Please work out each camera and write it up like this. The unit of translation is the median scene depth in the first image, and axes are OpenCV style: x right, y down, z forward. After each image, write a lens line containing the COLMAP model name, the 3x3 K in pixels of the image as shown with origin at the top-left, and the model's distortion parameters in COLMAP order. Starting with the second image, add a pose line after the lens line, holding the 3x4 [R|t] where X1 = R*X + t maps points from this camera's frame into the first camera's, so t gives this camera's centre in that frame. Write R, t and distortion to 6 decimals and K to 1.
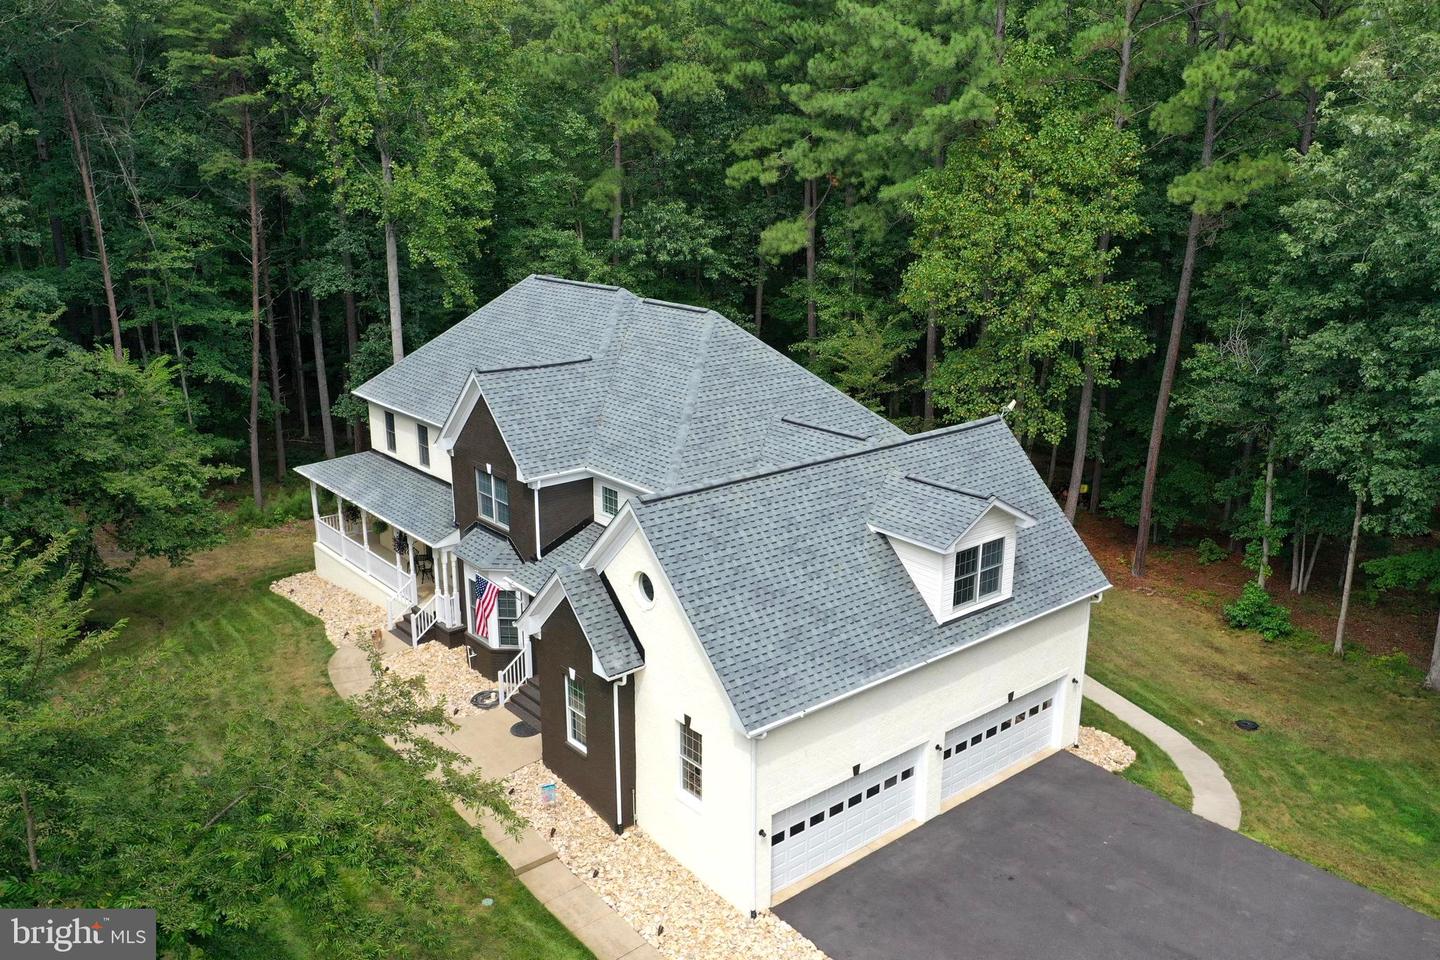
lens RADIAL K [[1149.5, 0, 721.3], [0, 1149.5, 478.7], [0, 0, 1]] dist [0.011617, 0.006639]
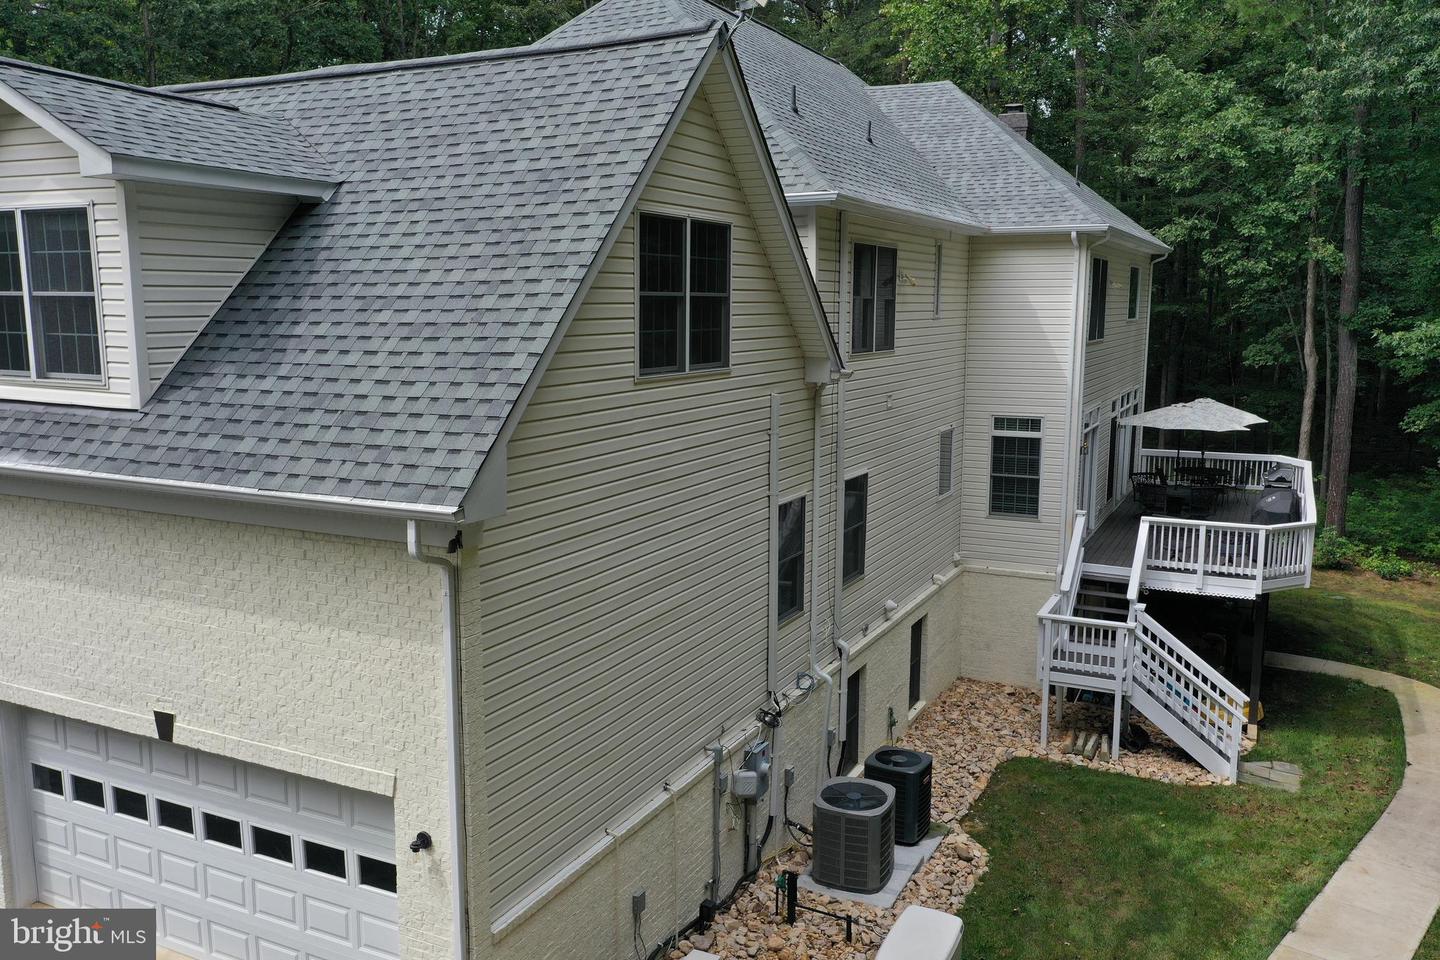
lens RADIAL K [[1149.5, 0, 721.3], [0, 1149.5, 478.7], [0, 0, 1]] dist [0.011617, 0.006639]
pose [[0.398357, 0.139253, -0.906598, 0.590710], [-0.252393, 0.966893, 0.037613, 0.061734], [0.881822, 0.213836, 0.420315, 0.945625]]
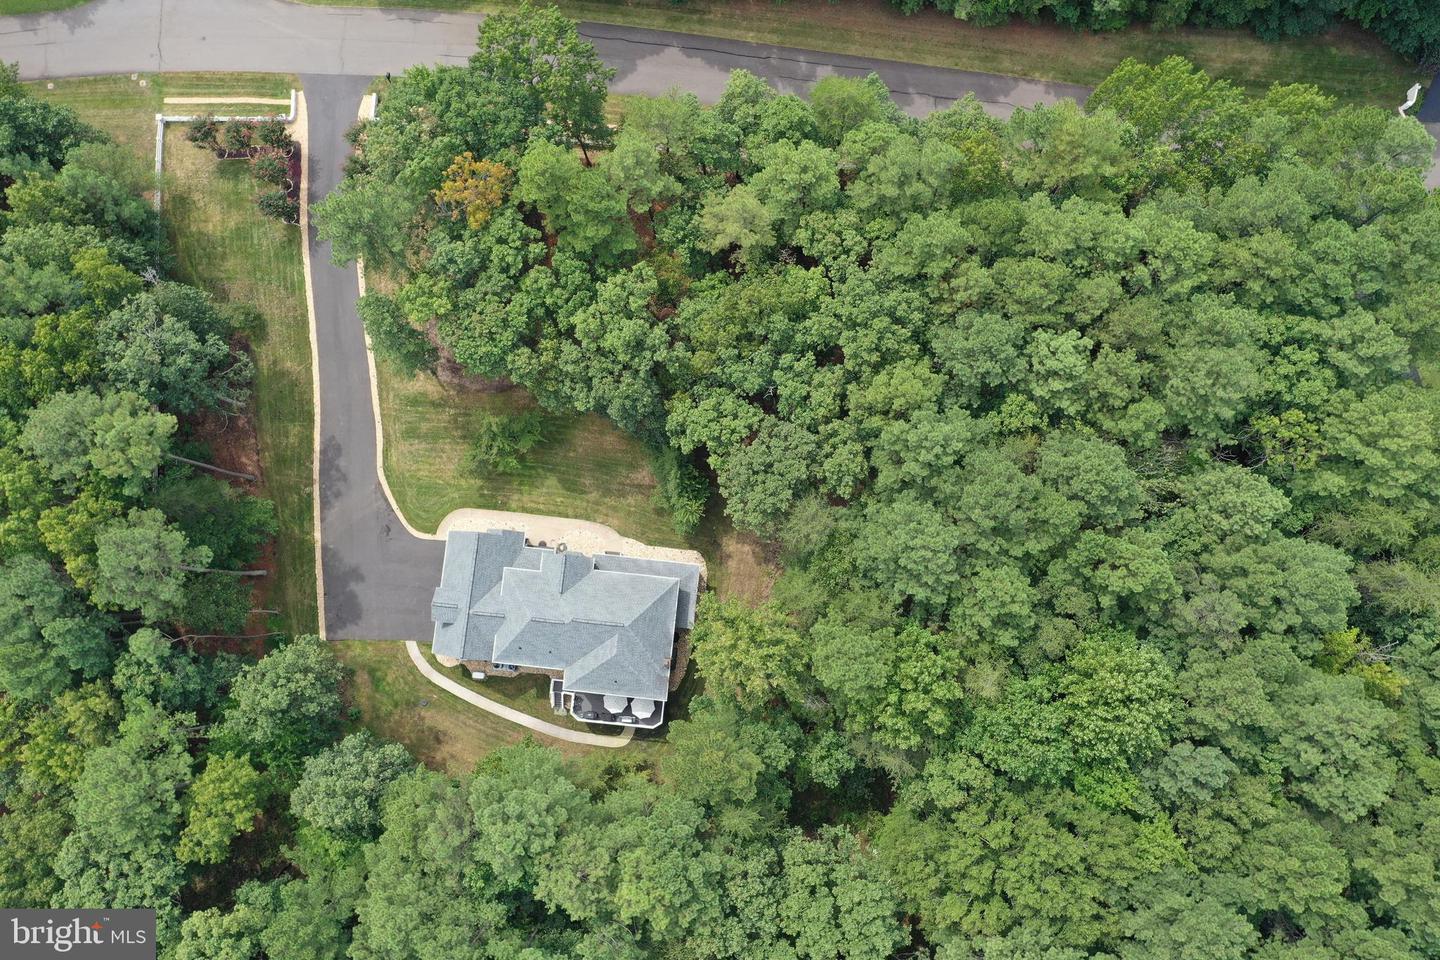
lens RADIAL K [[1149.5, 0, 721.3], [0, 1149.5, 478.7], [0, 0, 1]] dist [0.011617, 0.006639]
pose [[-0.719767, 0.690942, -0.067341, -0.513260], [-0.172811, -0.084377, 0.981334, -3.858654], [0.672362, 0.717970, 0.180135, 0.533021]]
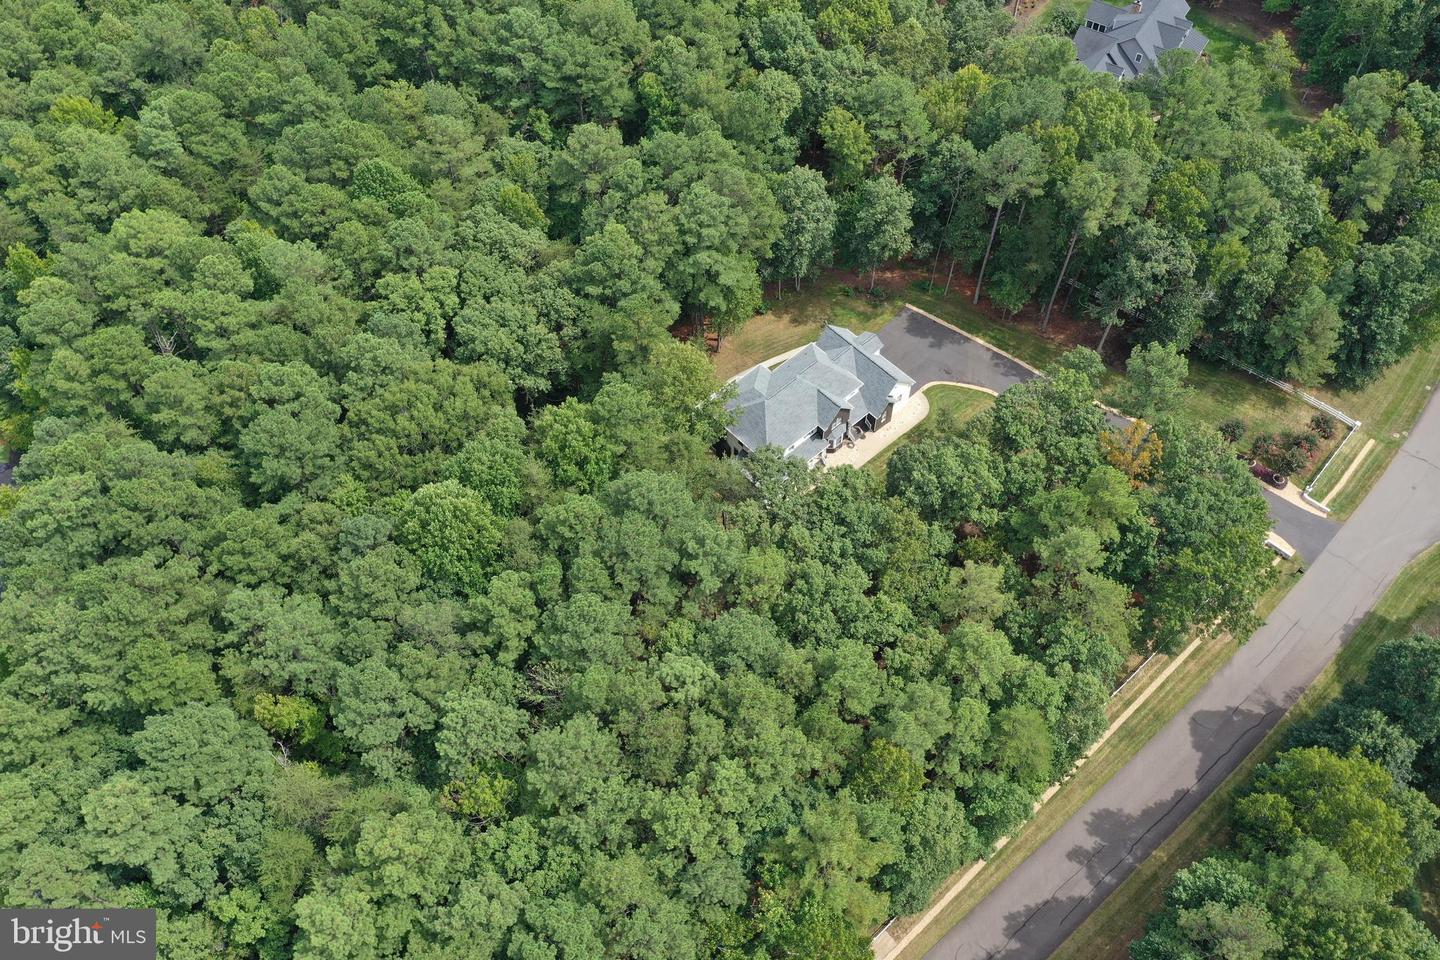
lens RADIAL K [[1149.5, 0, 721.3], [0, 1149.5, 478.7], [0, 0, 1]] dist [0.011617, 0.006639]
pose [[-0.040997, -0.829682, 0.556728, -3.068760], [0.277183, 0.525883, 0.804125, -3.854745], [-0.959942, 0.187282, 0.208414, 0.593151]]
